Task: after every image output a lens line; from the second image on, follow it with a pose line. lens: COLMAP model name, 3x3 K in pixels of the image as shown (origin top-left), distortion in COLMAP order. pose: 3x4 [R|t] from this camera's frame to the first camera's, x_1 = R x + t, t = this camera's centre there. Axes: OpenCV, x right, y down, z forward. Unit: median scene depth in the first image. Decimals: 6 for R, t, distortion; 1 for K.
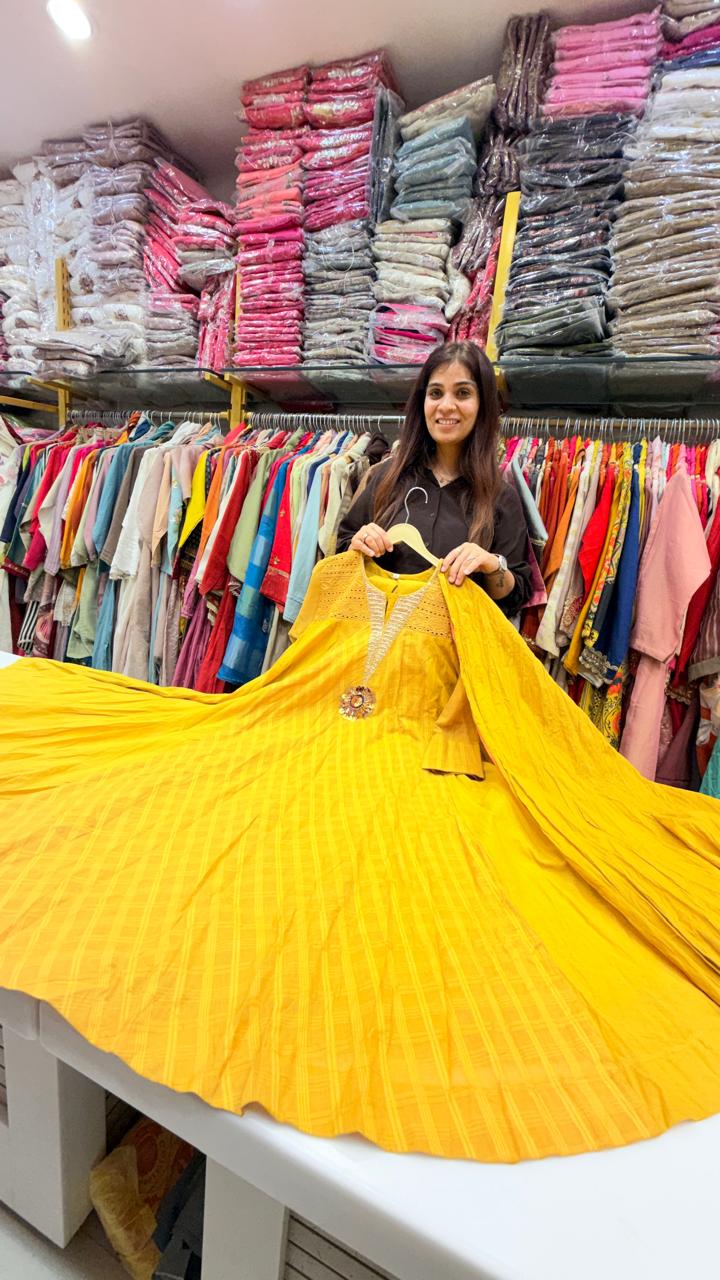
lens RADIAL K [[512.8, 0, 359.9], [0, 512.8, 636.9], [0, 0, 1]] dist [0.000025, 0.000043]
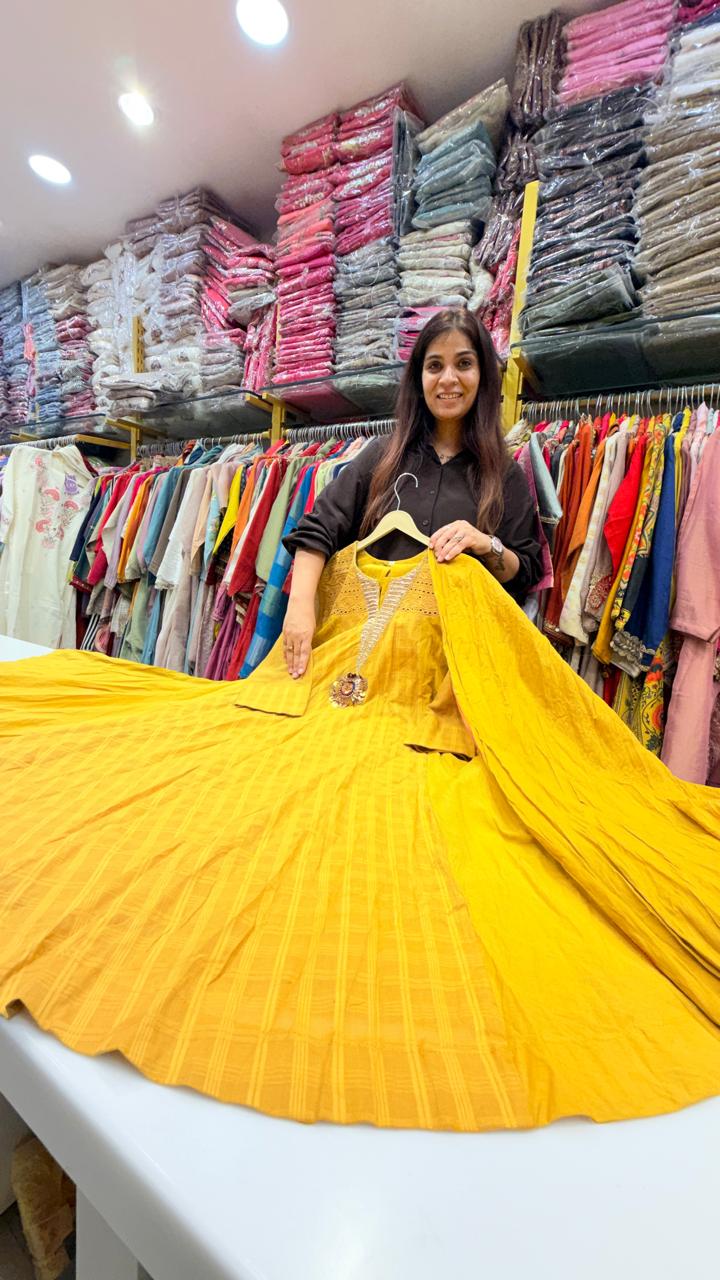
lens RADIAL K [[512.8, 0, 359.9], [0, 512.8, 636.9], [0, 0, 1]] dist [0.000025, 0.000043]
pose [[0.985381, -0.004761, -0.170297, 0.123719], [-0.011891, 0.995250, -0.096628, 0.096078], [0.169948, 0.097240, 0.980644, 0.052062]]
